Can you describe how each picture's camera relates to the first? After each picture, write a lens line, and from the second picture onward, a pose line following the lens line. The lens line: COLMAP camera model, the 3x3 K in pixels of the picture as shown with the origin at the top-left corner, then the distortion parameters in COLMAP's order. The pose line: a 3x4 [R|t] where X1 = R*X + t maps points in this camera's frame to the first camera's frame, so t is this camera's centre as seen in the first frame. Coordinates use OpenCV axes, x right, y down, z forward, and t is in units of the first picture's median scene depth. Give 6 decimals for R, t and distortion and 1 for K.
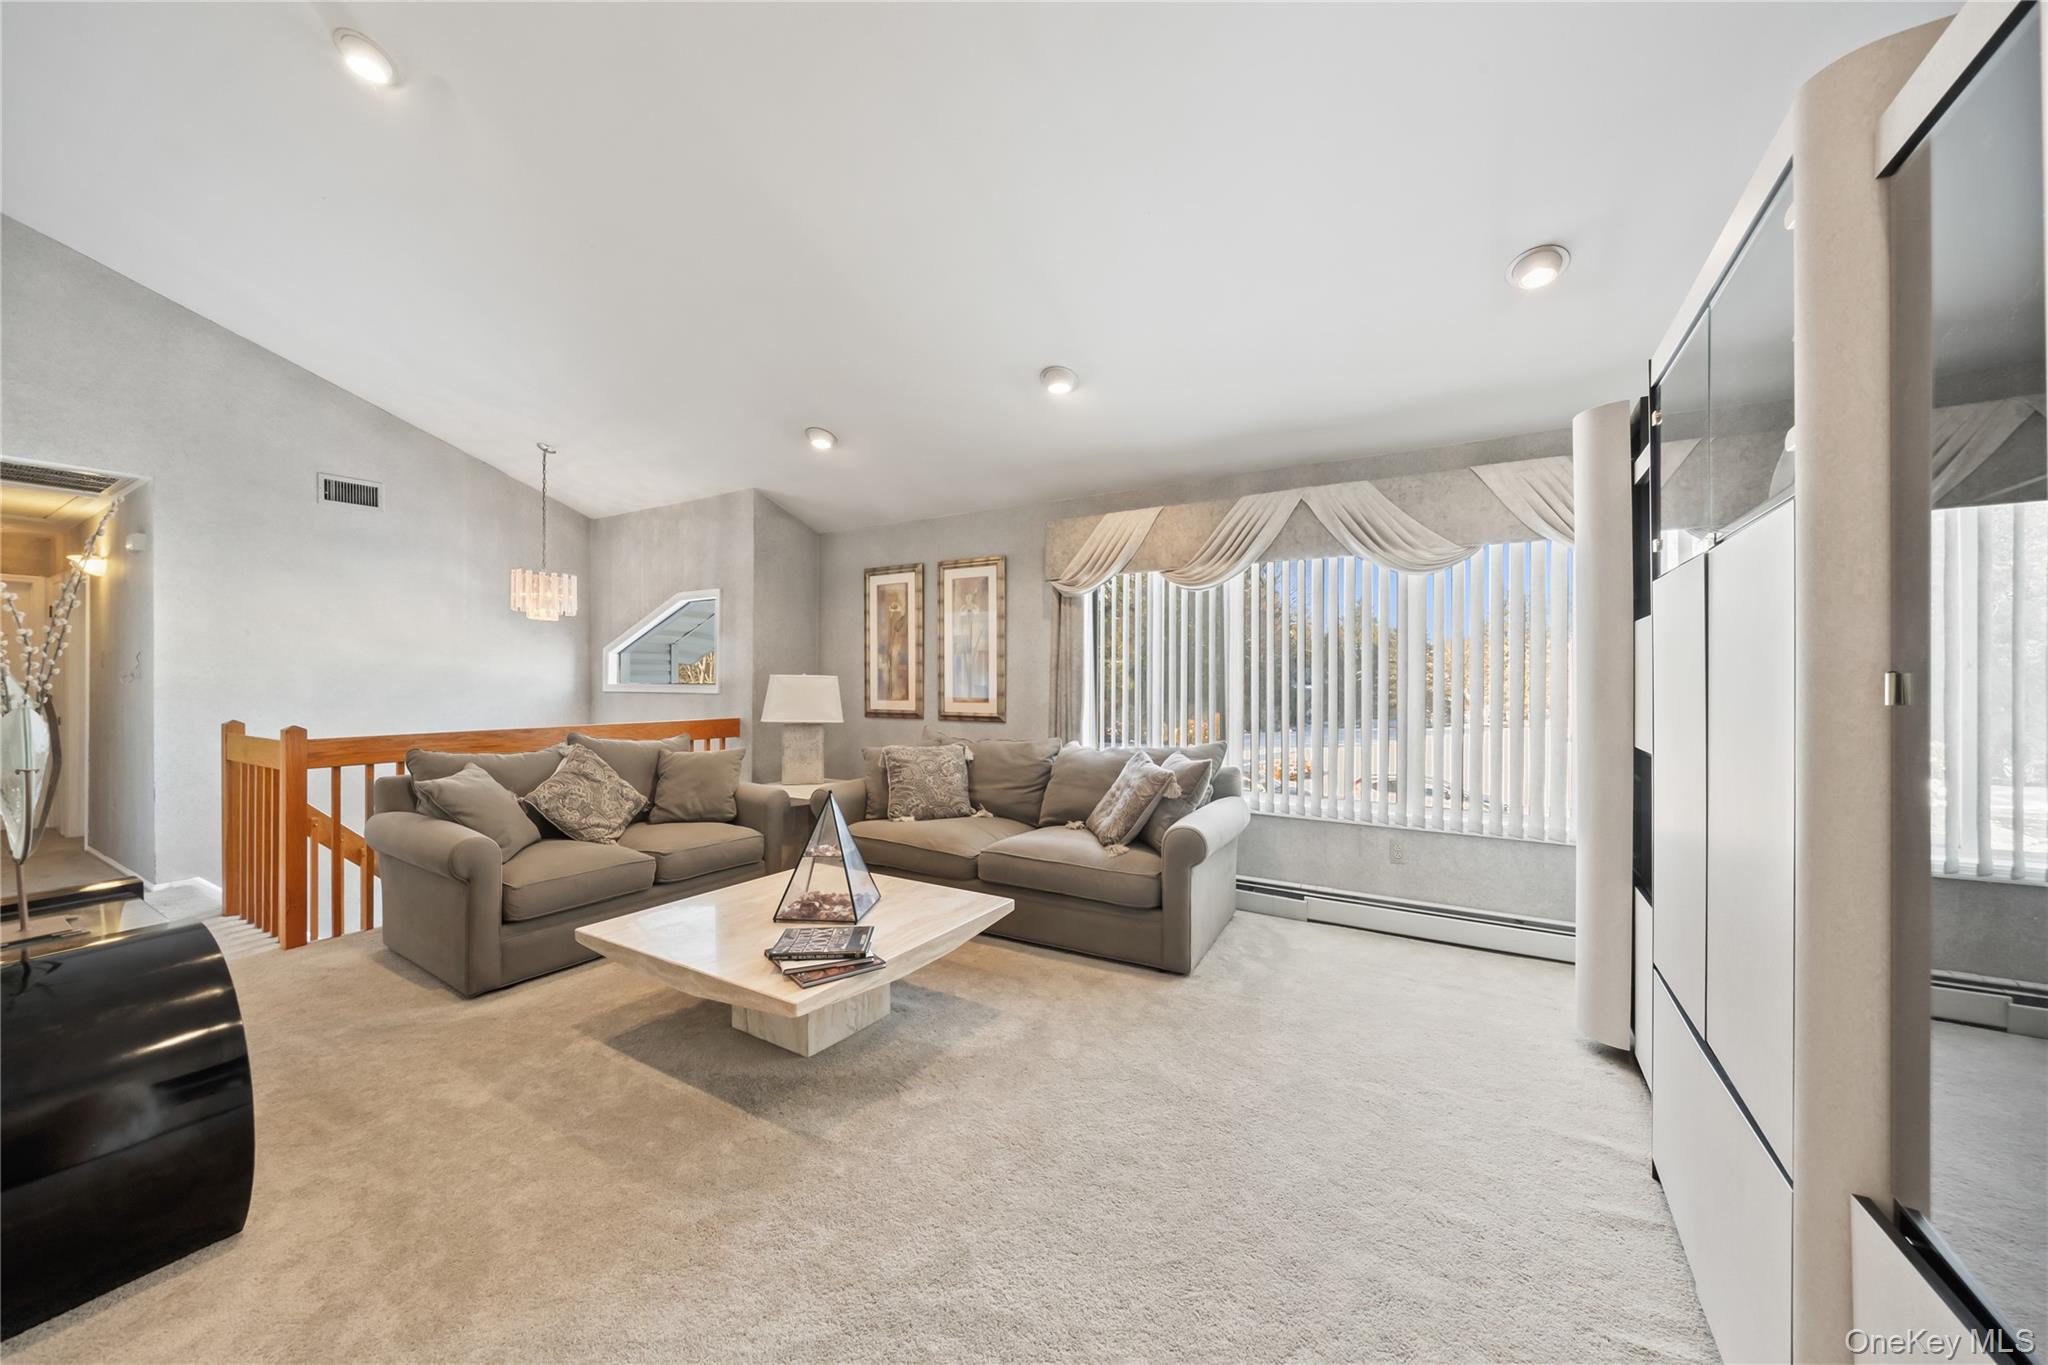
lens RADIAL K [[753.6, 0, 1011.3], [0, 753.6, 676.9], [0, 0, 1]] dist [0.000275, -0.001592]
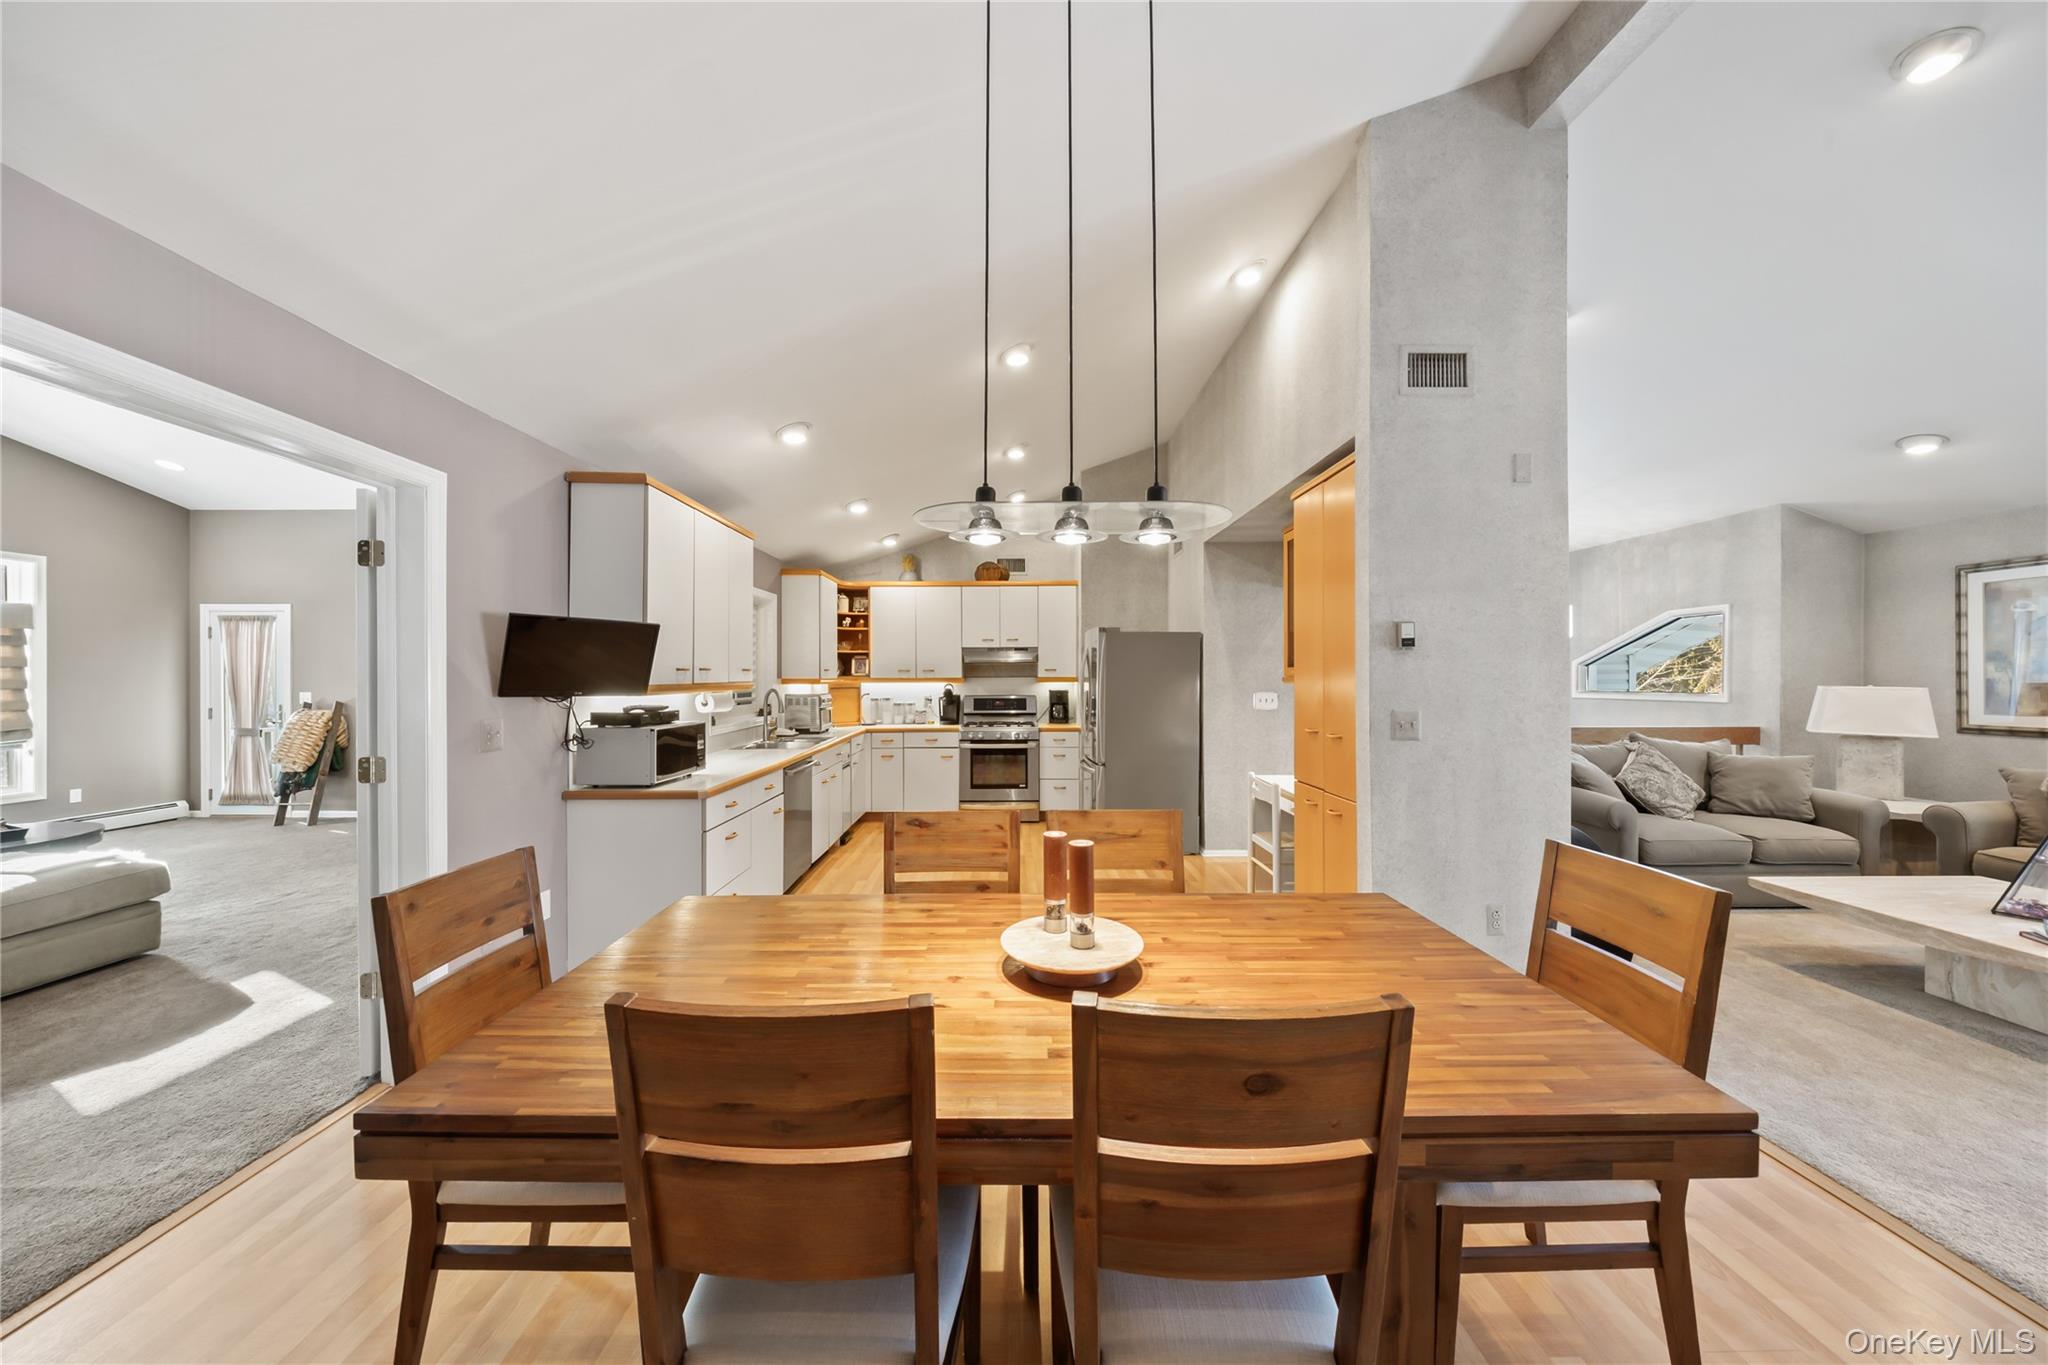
lens RADIAL K [[680.0, 0, 1010.3], [0, 680.0, 680.5], [0, 0, 1]] dist [-0.009067, 0.000825]
pose [[0.527253, -0.001617, -0.849707, -0.146301], [0.007024, 0.999972, 0.002456, -0.023875], [0.849680, -0.007263, 0.527249, -0.479003]]
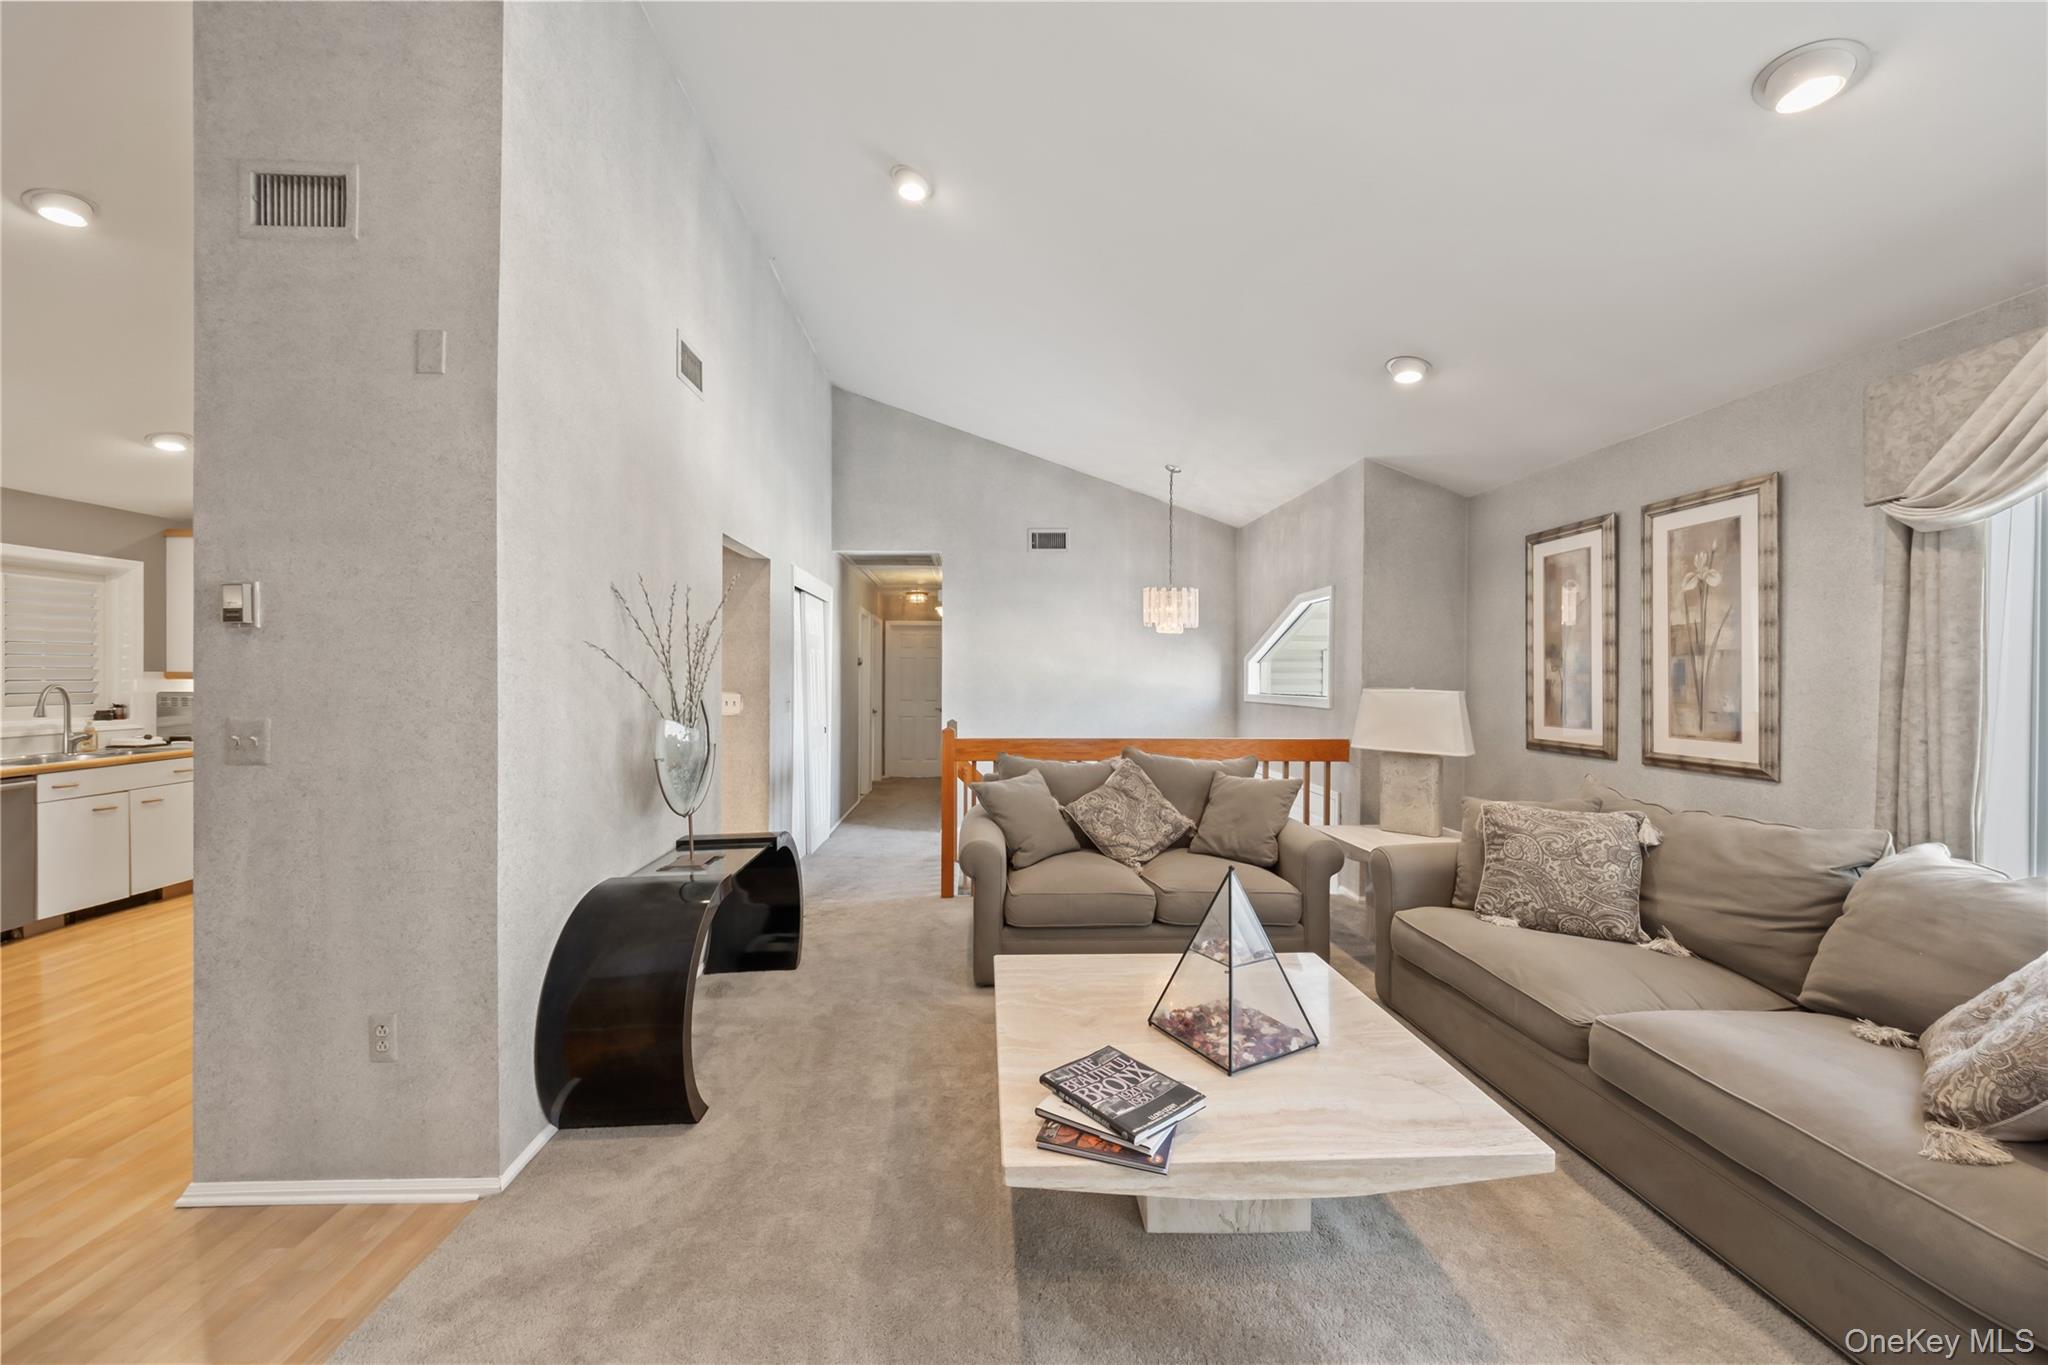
lens RADIAL K [[753.6, 0, 1007.2], [0, 753.6, 680.3], [0, 0, 1]] dist [0.000275, -0.001592]
pose [[0.561896, 0.002150, -0.827205, 0.146148], [0.000907, 0.999994, 0.003215, -0.016847], [0.827207, -0.002556, 0.561891, 0.278235]]
